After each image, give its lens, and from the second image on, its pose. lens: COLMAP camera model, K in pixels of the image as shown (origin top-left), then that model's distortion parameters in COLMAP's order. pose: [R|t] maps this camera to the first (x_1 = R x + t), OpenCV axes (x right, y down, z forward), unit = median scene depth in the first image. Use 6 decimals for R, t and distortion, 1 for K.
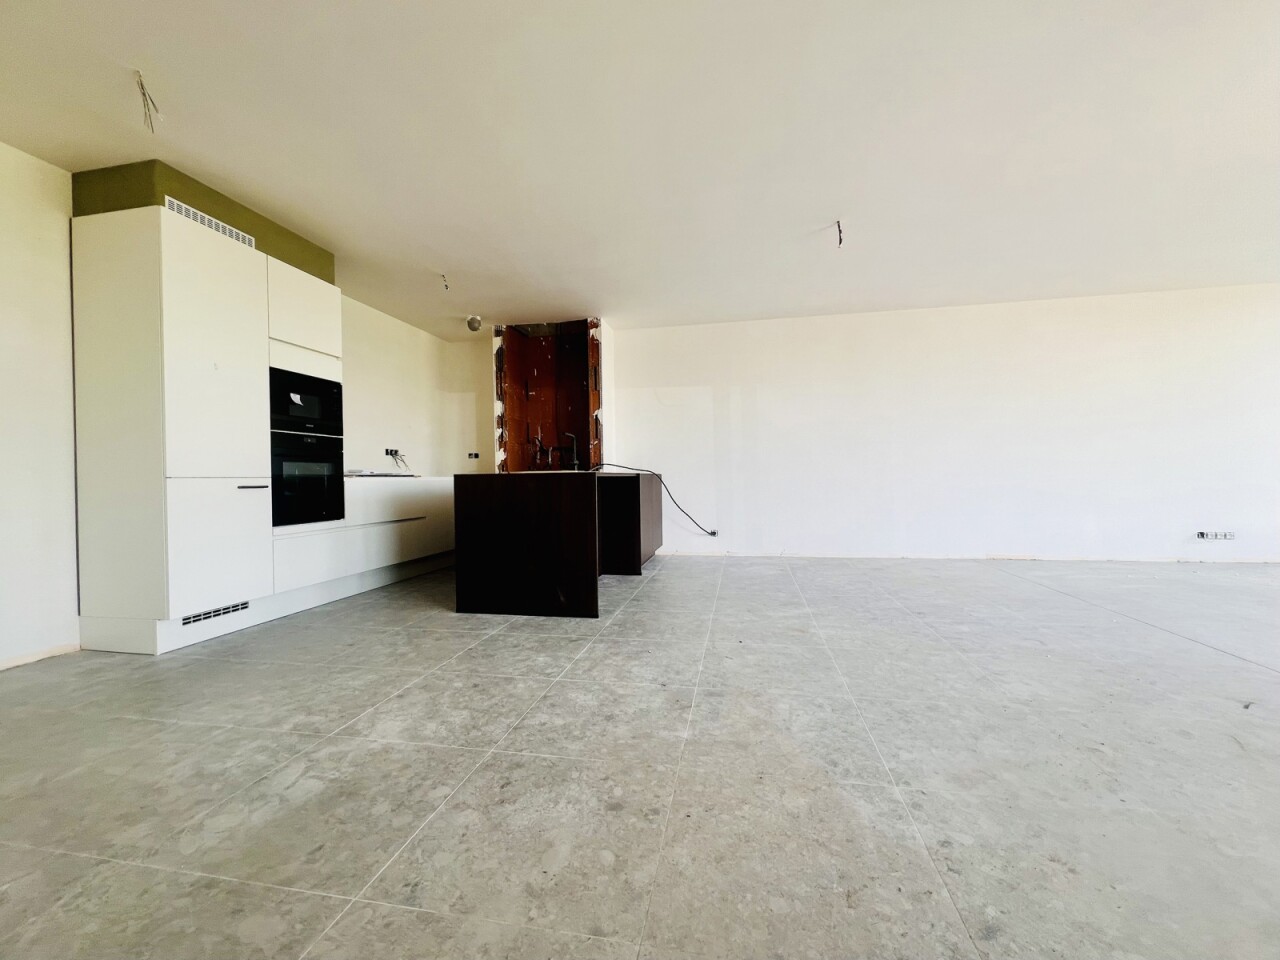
lens RADIAL K [[510.6, 0, 630.1], [0, 510.6, 482.1], [0, 0, 1]] dist [0.000755, 0.000274]
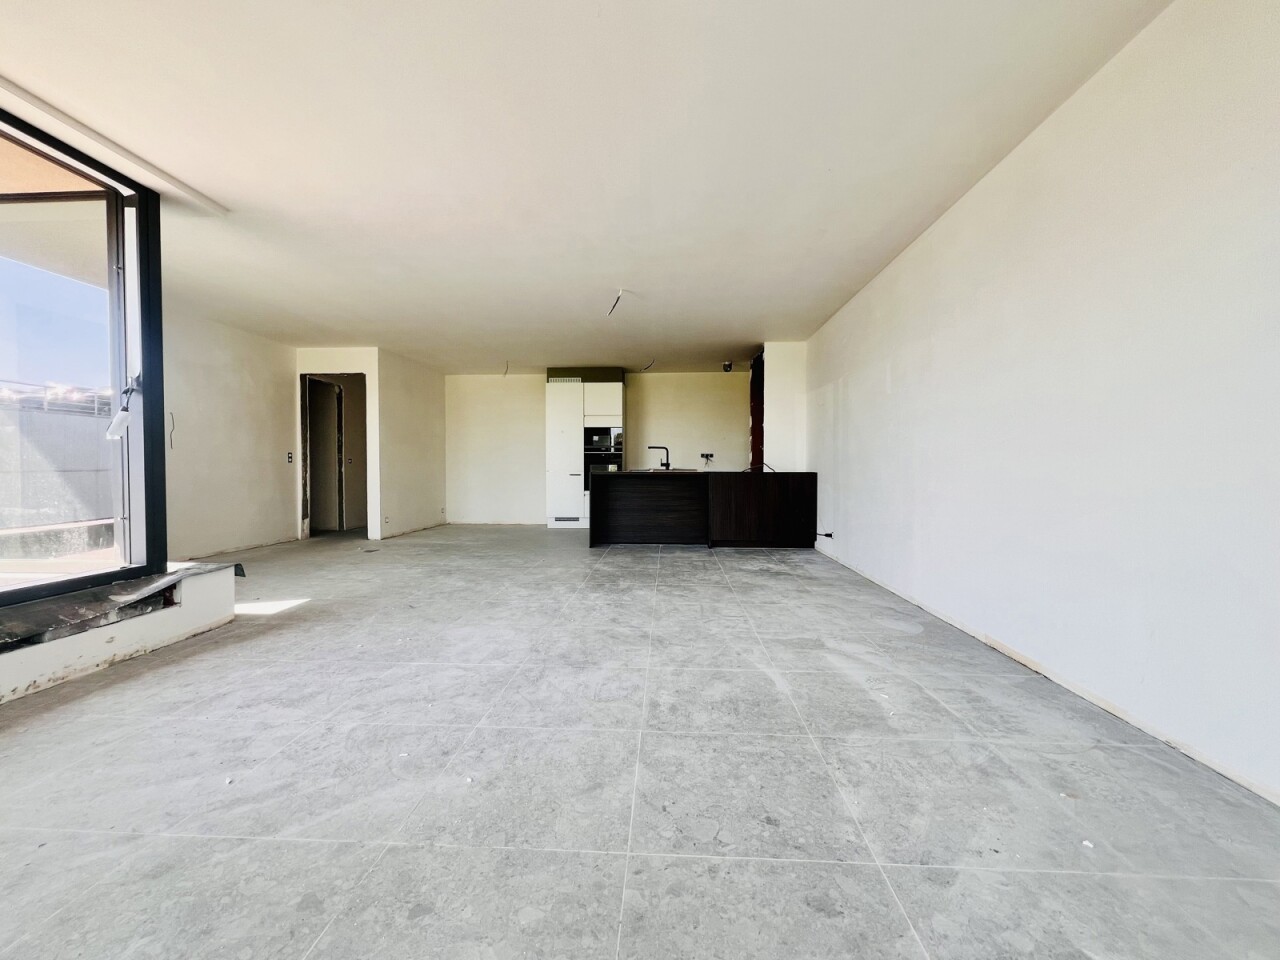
lens RADIAL K [[510.6, 0, 630.1], [0, 510.6, 482.1], [0, 0, 1]] dist [0.000755, 0.000274]
pose [[0.141967, 0.047041, -0.988753, 1.252564], [-0.014631, 0.998861, 0.045421, -0.049602], [0.989763, 0.008018, 0.142493, 0.590187]]
